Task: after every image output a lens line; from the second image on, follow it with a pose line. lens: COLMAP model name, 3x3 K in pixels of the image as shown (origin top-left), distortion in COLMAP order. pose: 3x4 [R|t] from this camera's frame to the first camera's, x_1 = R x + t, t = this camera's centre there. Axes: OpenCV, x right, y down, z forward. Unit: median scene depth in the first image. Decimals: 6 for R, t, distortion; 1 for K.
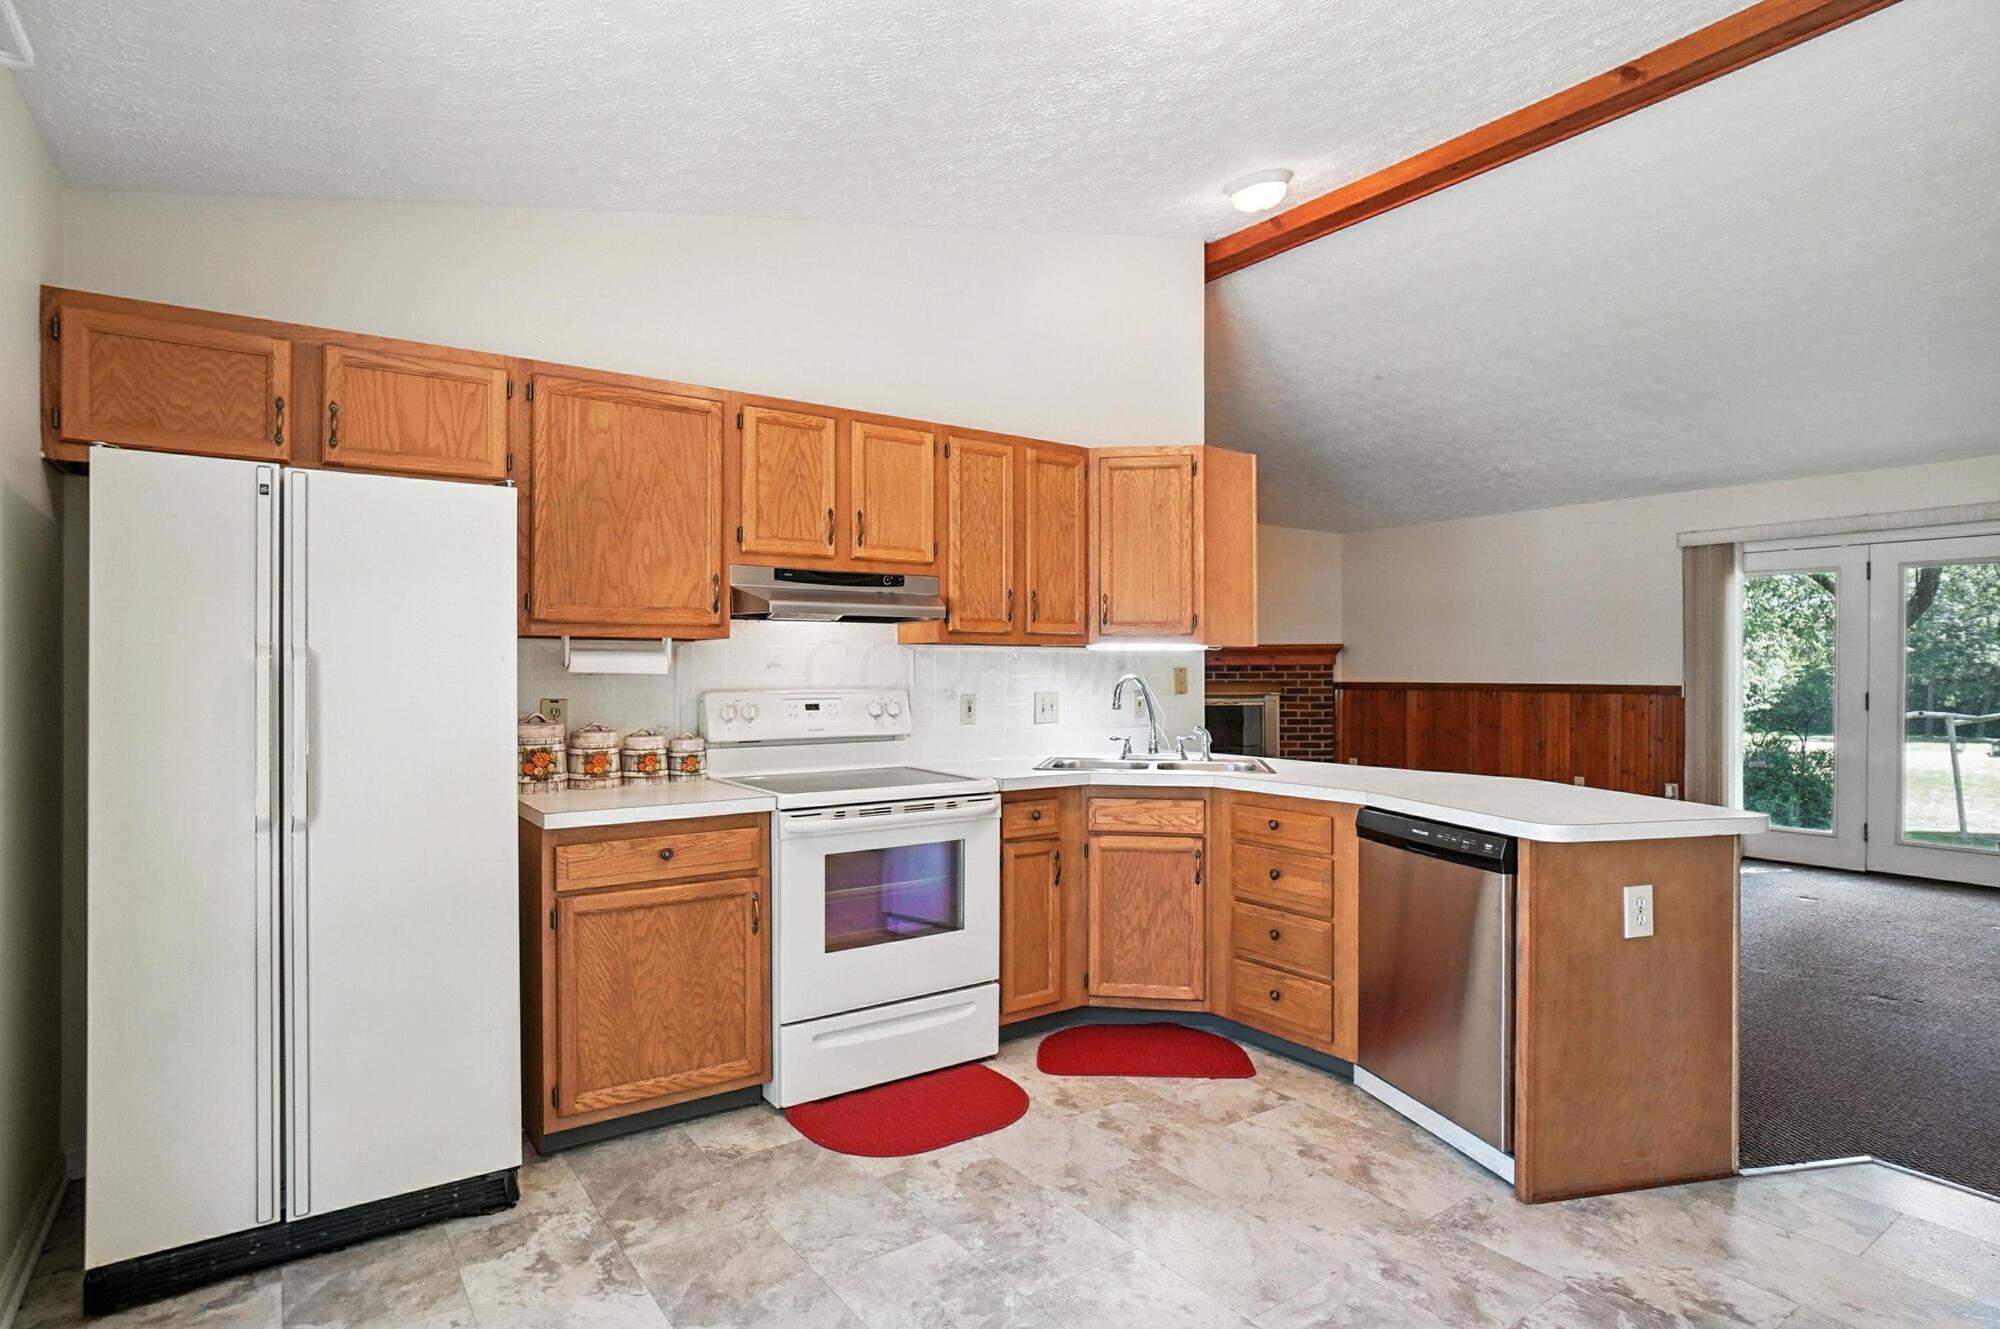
lens RADIAL K [[1036.9, 0, 1002.5], [0, 1036.9, 670.5], [0, 0, 1]] dist [-0.026159, 0.002458]
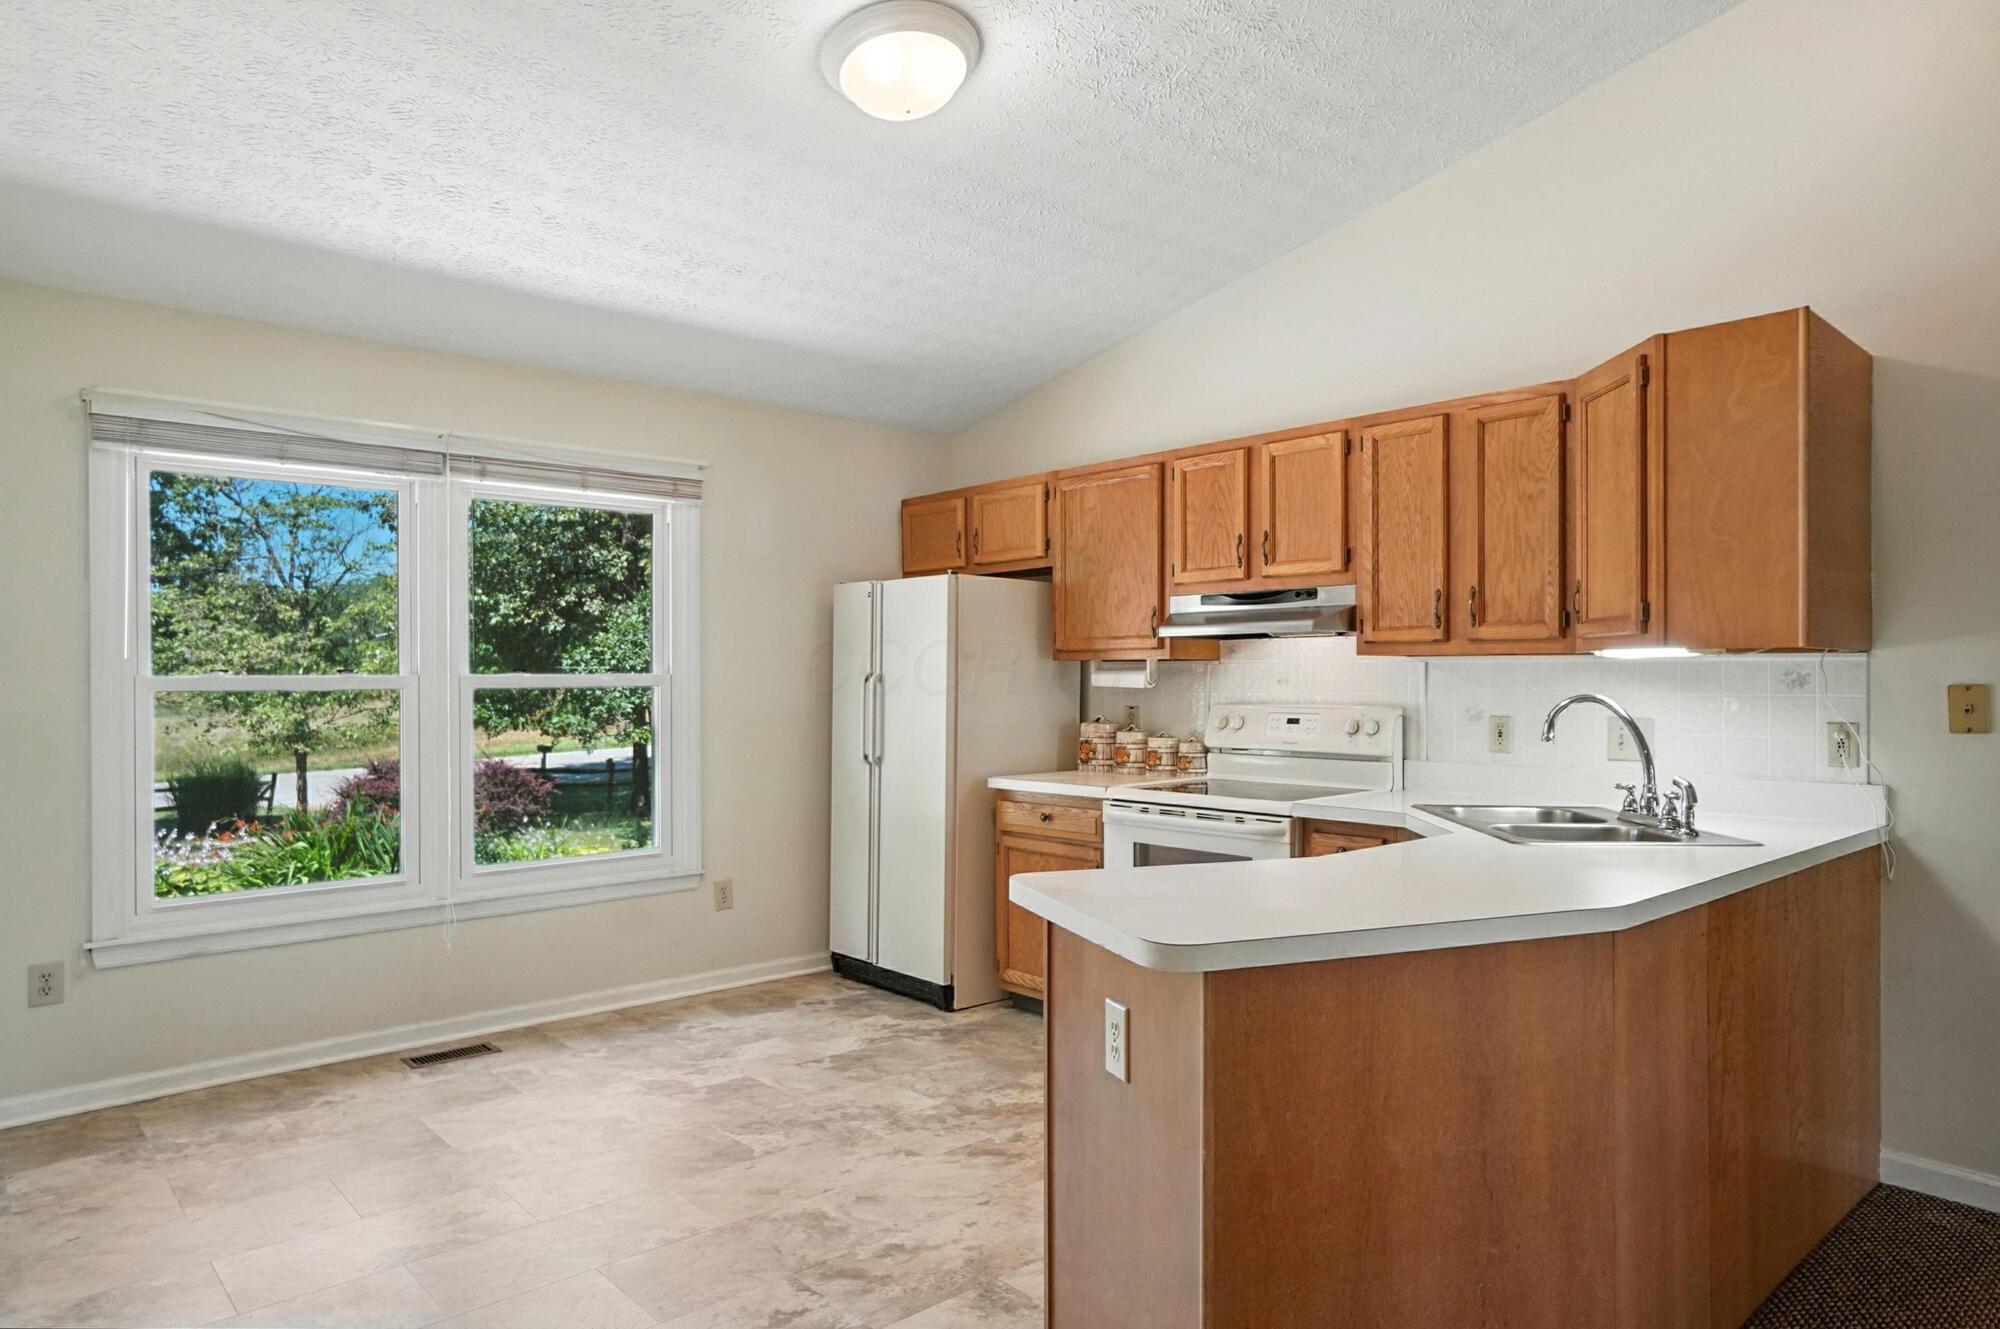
lens RADIAL K [[1245.2, 0, 1005.4], [0, 1245.2, 666.9], [0, 0, 1]] dist [0.000044, 0.005213]
pose [[0.114724, -0.009952, -0.993348, 1.037800], [-0.001792, 0.999946, -0.010225, -0.005588], [0.993396, 0.002953, 0.114700, 0.587552]]
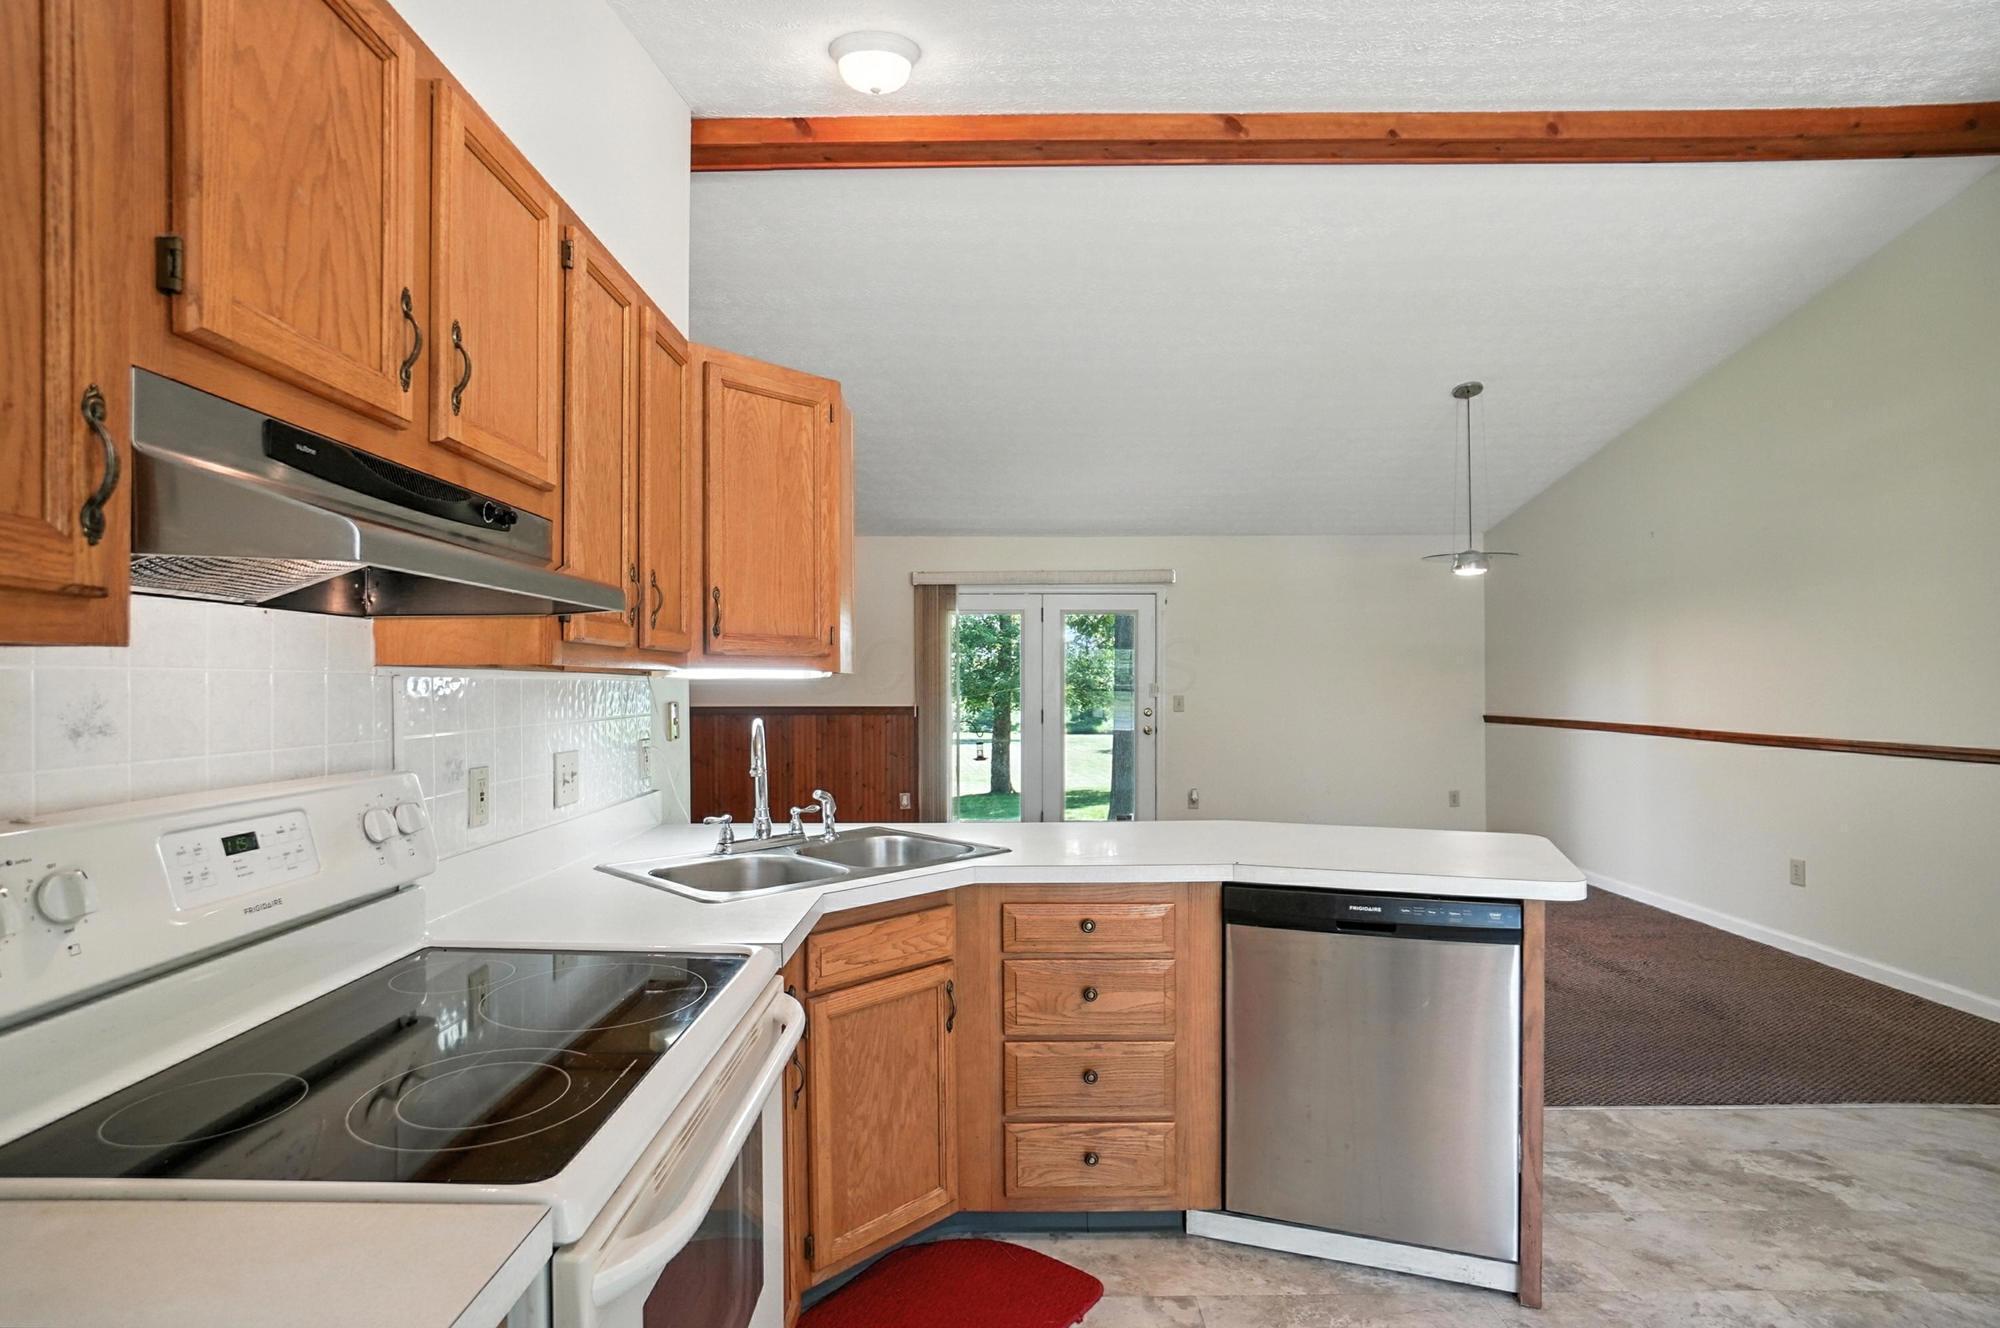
lens RADIAL K [[957.4, 0, 989.6], [0, 957.4, 684.0], [0, 0, 1]] dist [-0.034902, 0.001580]
pose [[0.592171, -0.002040, 0.805809, -0.296182], [0.004658, 0.999989, -0.000891, -0.017852], [-0.805799, 0.004281, 0.592174, 0.620065]]
